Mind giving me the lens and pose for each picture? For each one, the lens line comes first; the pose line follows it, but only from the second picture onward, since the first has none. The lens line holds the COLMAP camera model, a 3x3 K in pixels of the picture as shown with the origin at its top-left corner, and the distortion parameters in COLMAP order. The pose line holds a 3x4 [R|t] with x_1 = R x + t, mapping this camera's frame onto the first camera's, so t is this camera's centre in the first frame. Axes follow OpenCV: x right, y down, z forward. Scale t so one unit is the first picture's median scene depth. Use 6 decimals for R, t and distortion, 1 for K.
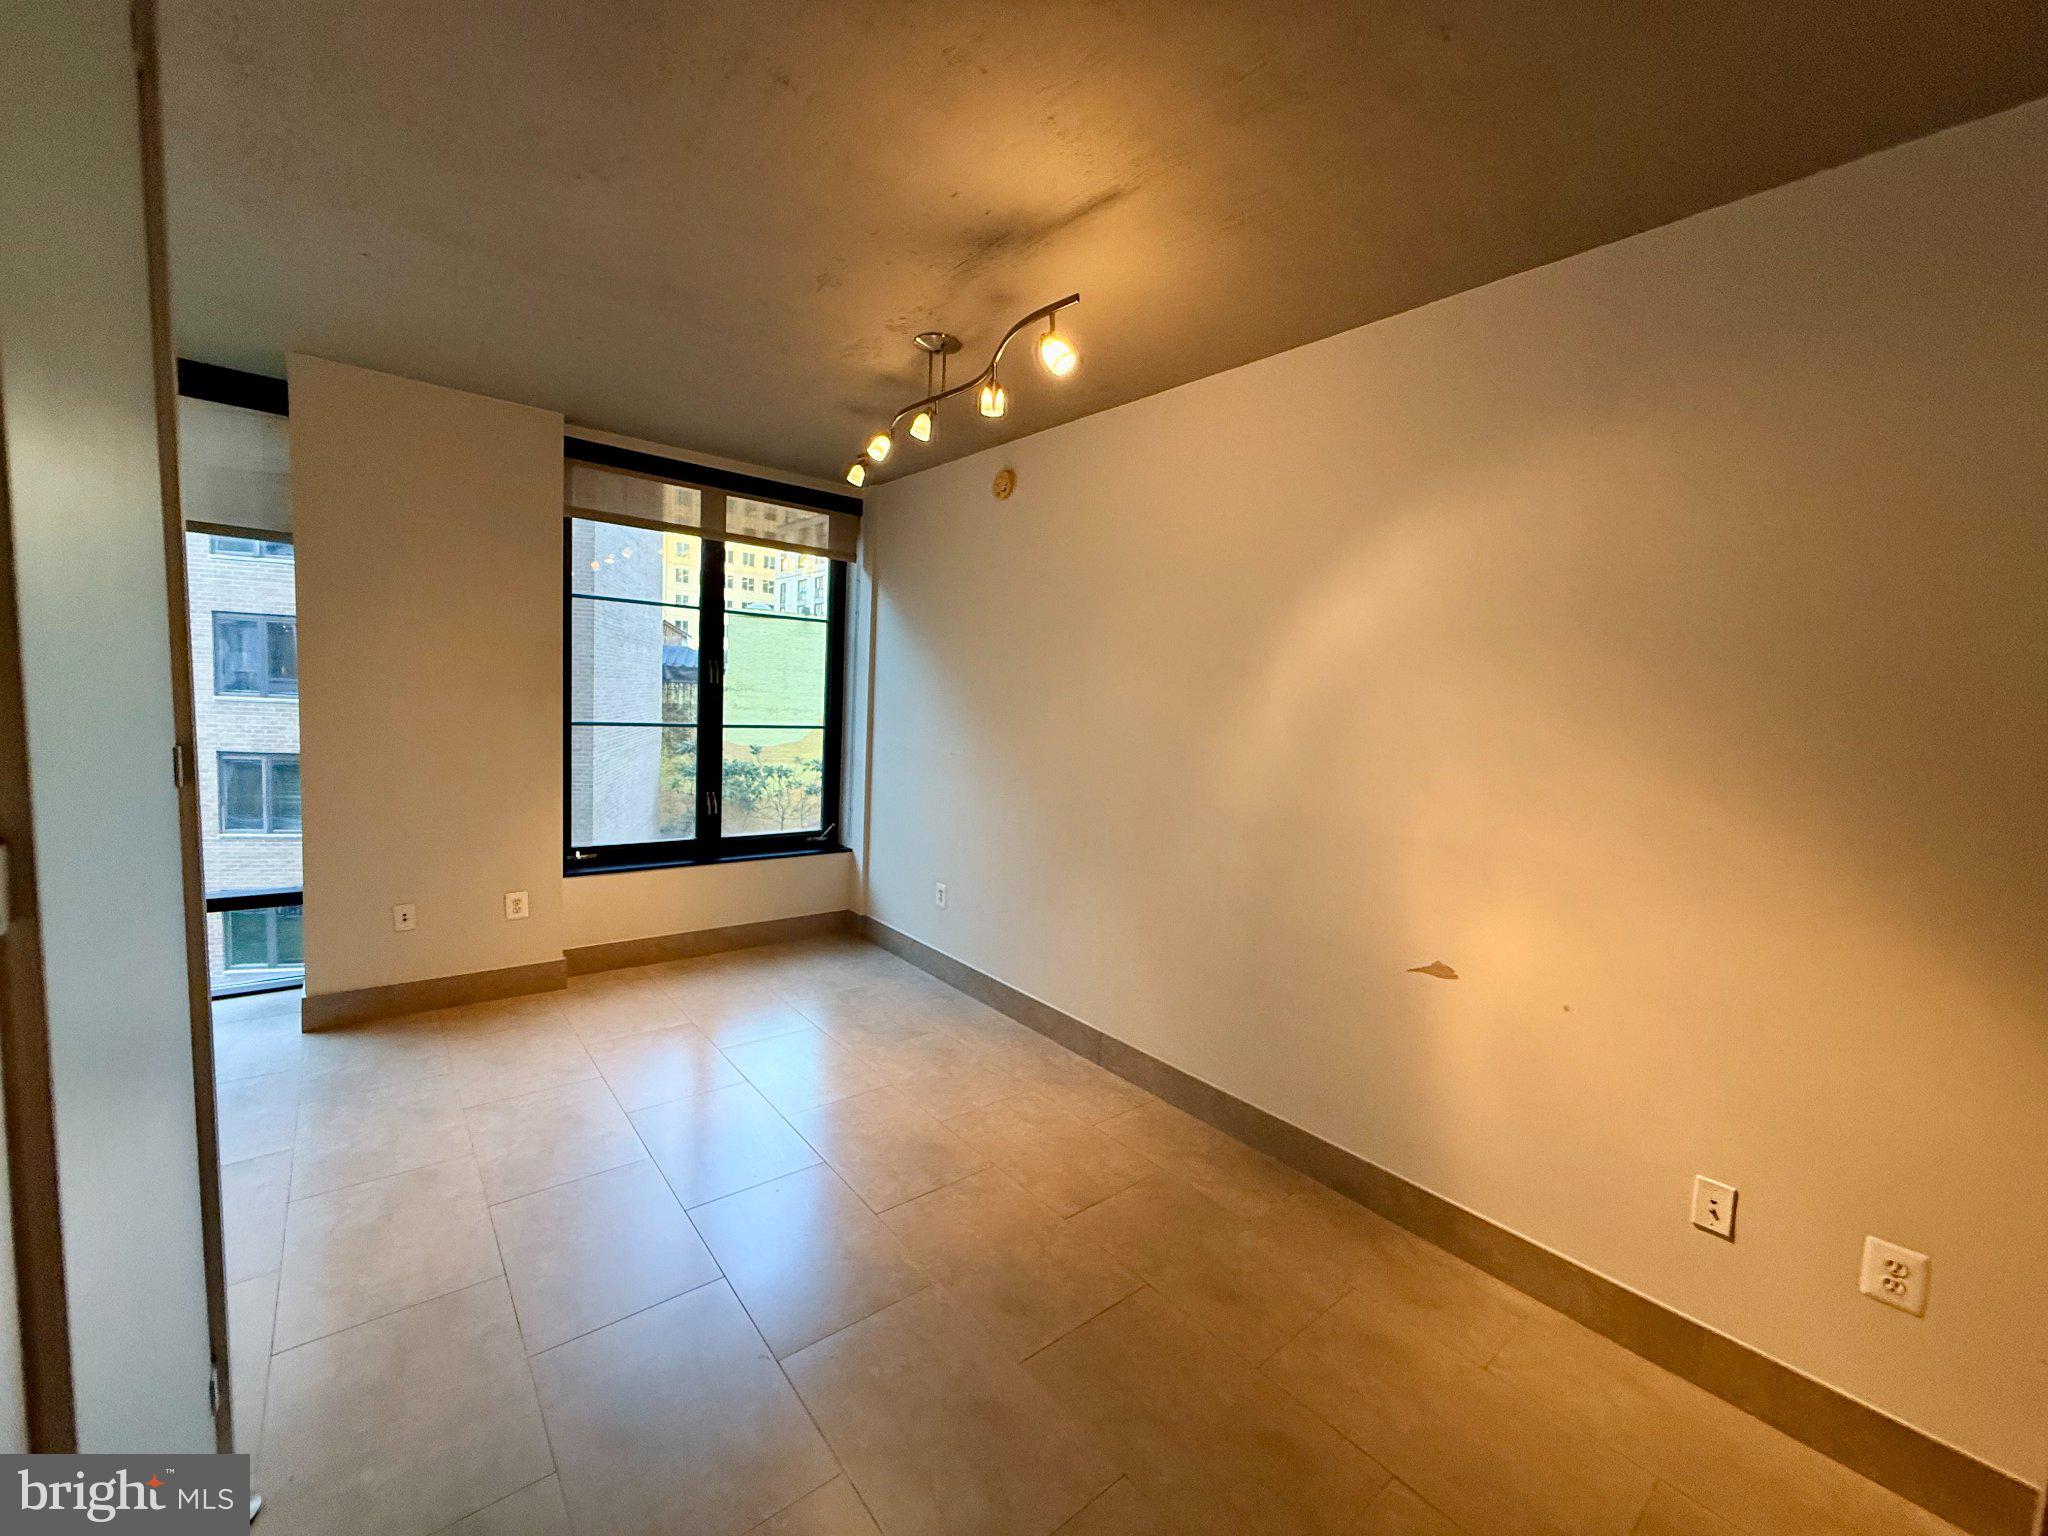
lens RADIAL K [[815.1, 0, 1020.9], [0, 815.1, 766.1], [0, 0, 1]] dist [-0.000323, 0.000458]
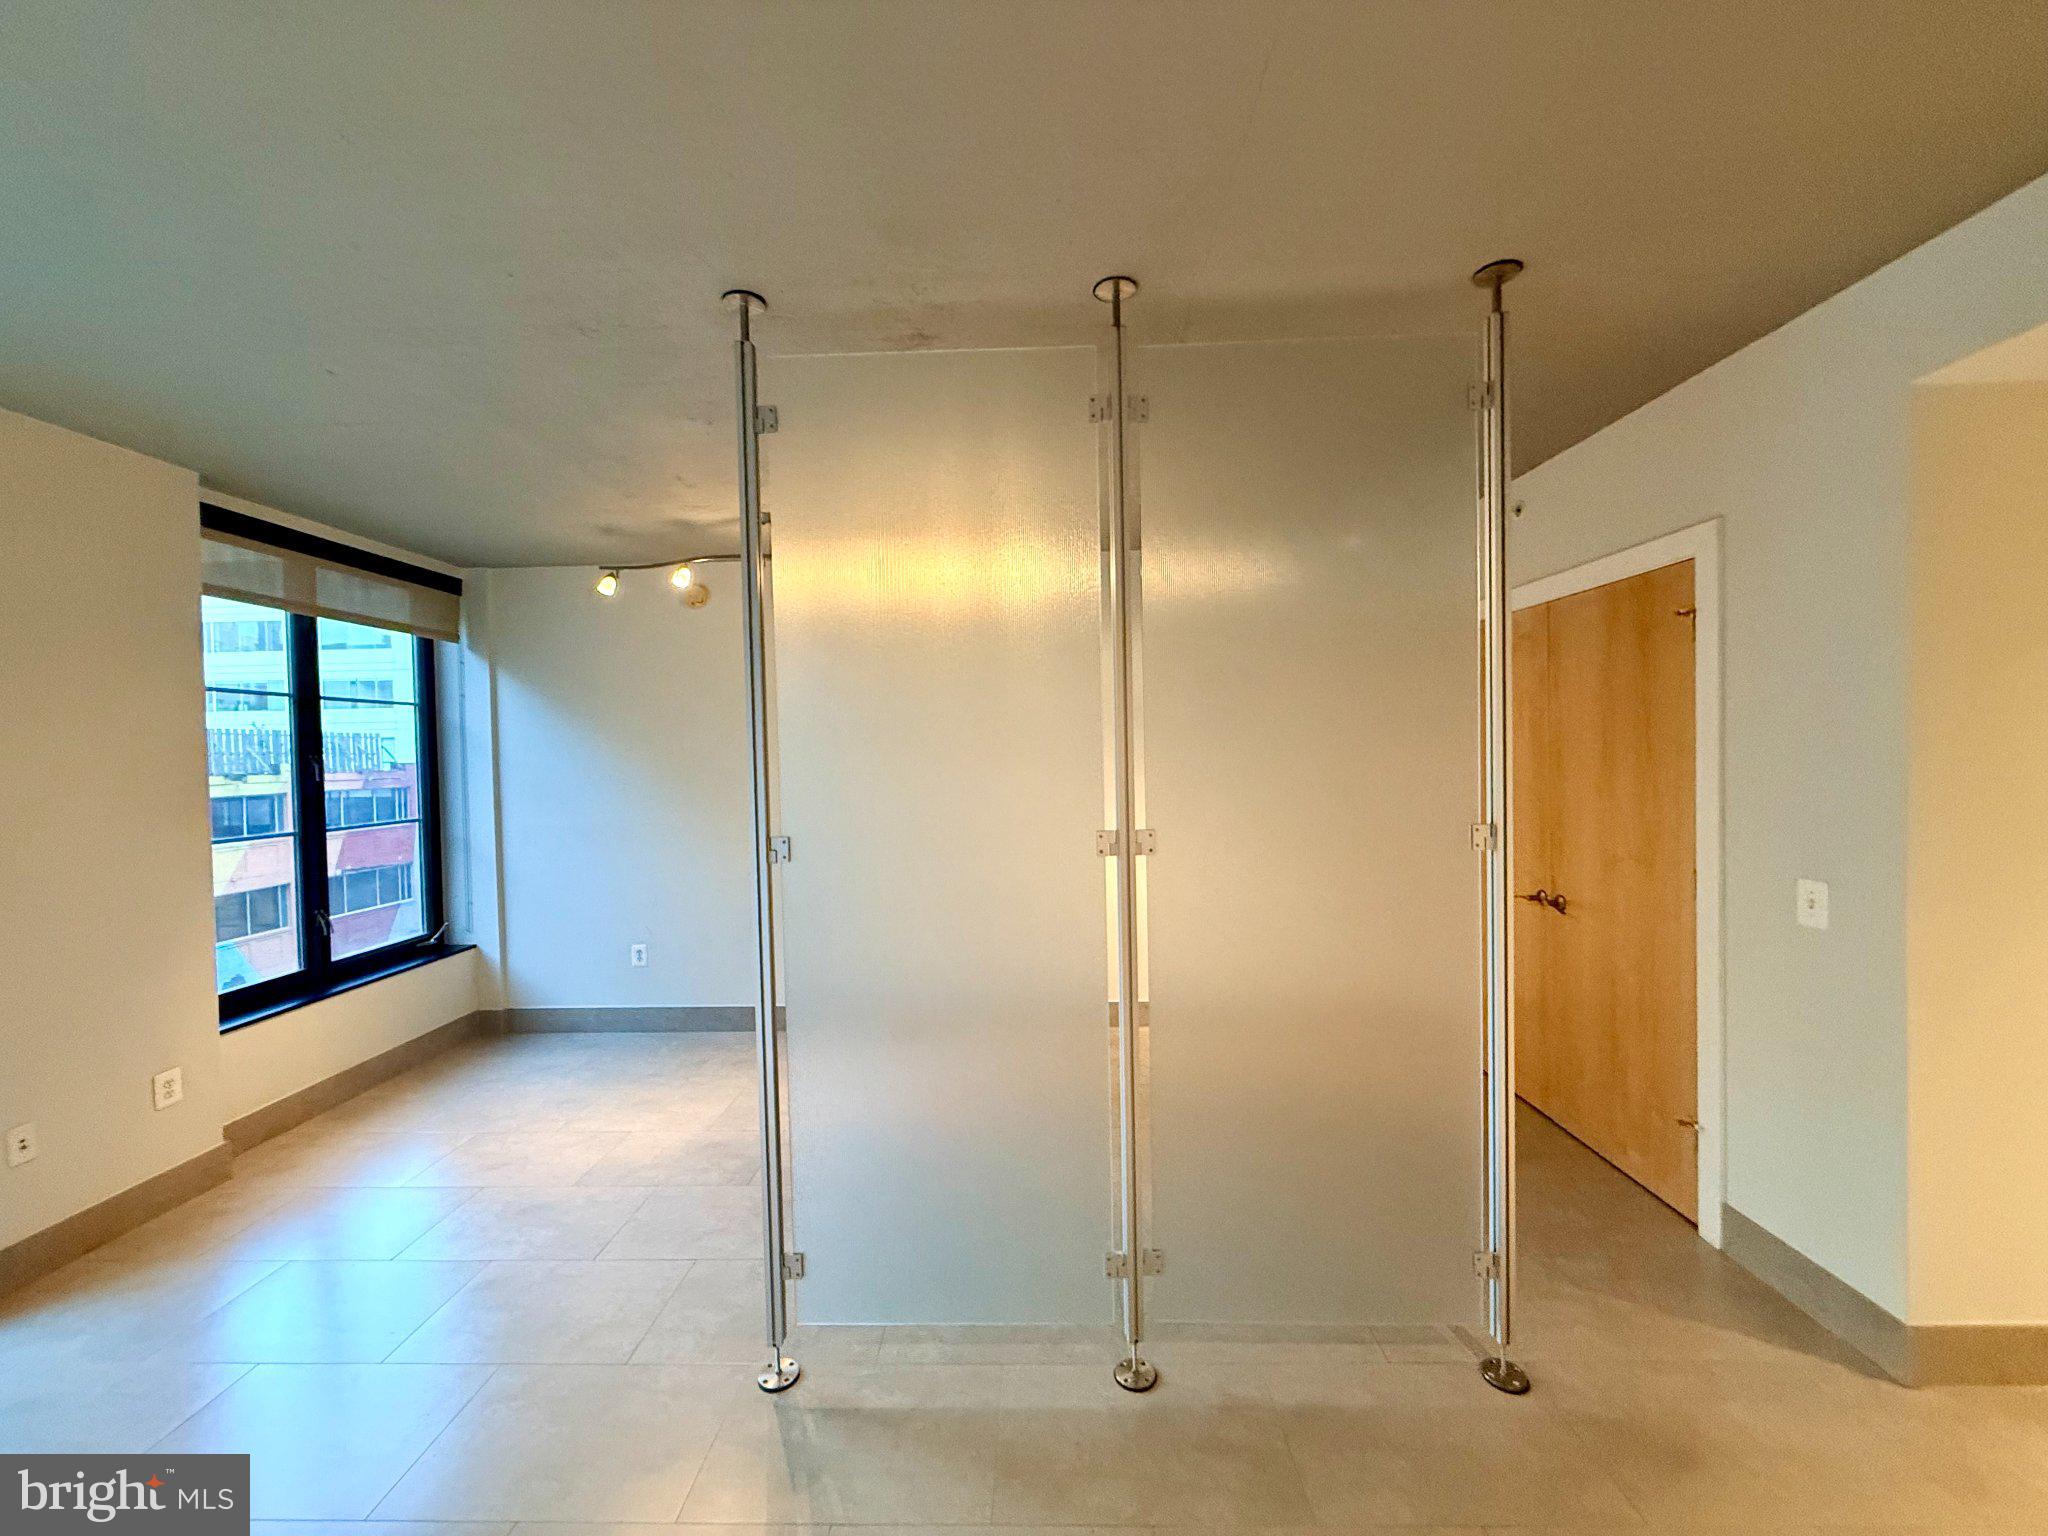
lens RADIAL K [[815.1, 0, 1022.8], [0, 815.1, 766.4], [0, 0, 1]] dist [-0.000323, 0.000458]
pose [[0.655728, -0.078363, 0.750919, -0.578247], [0.119863, 0.992790, -0.001064, -0.030754], [-0.745422, 0.090705, 0.660393, -0.128592]]
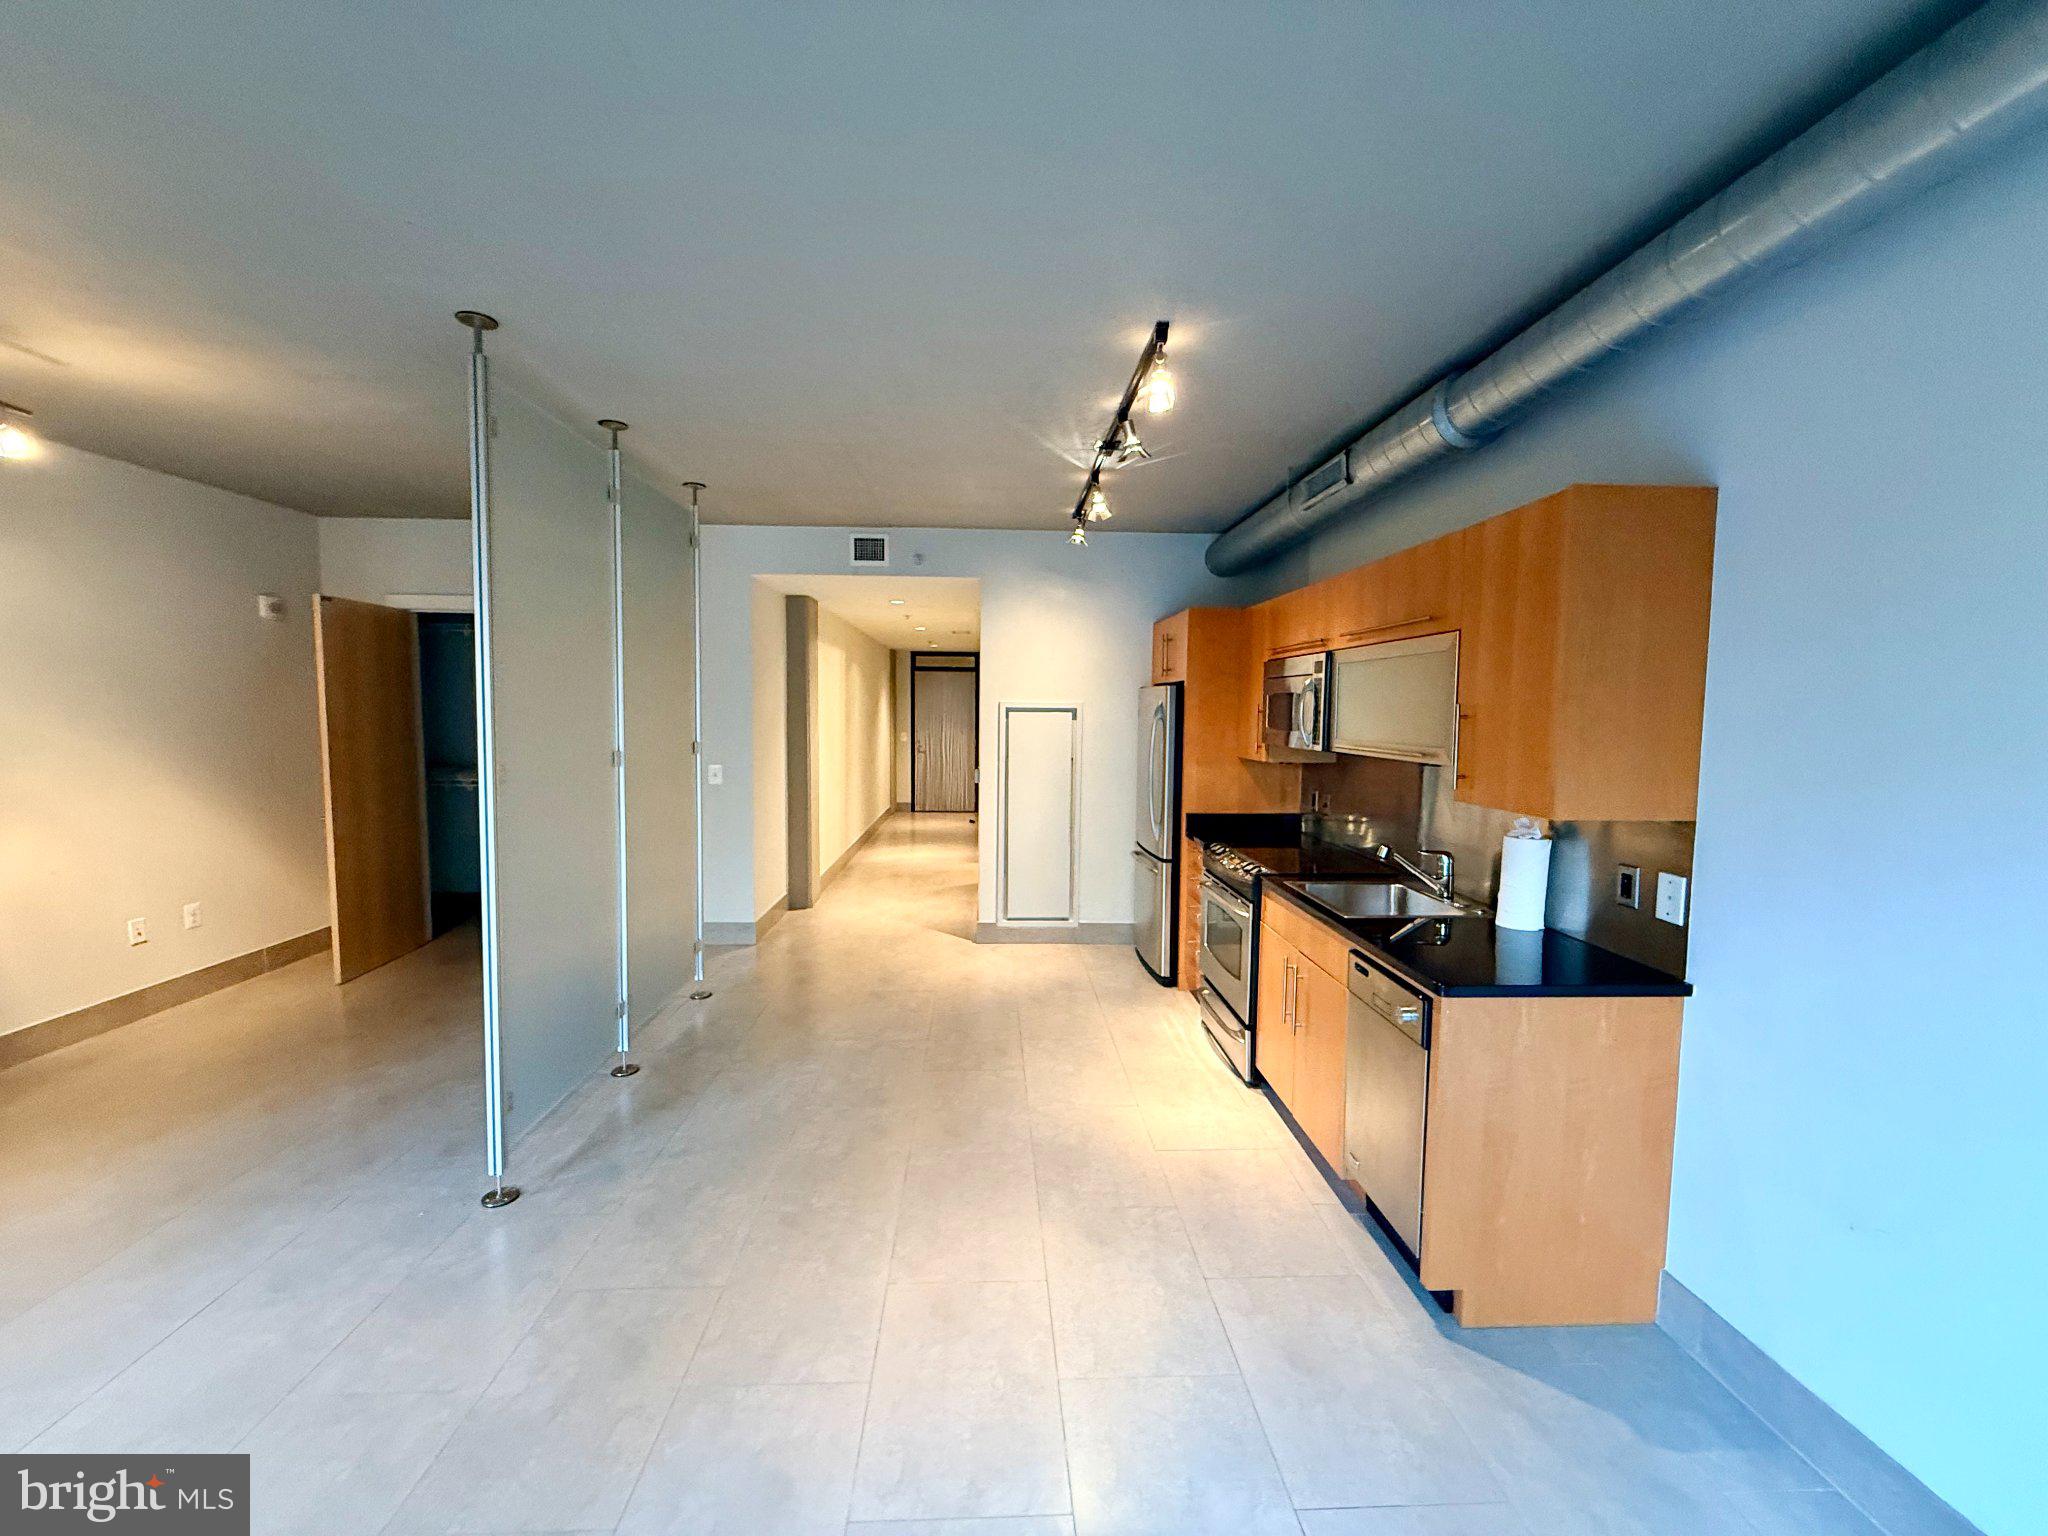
lens RADIAL K [[815.1, 0, 1008.2], [0, 815.1, 765.7], [0, 0, 1]] dist [-0.000323, 0.000458]
pose [[-0.793246, -0.104238, 0.599913, -0.976100], [-0.000594, 0.985370, 0.170428, -0.111530], [-0.608901, 0.134835, -0.781703, 0.547513]]
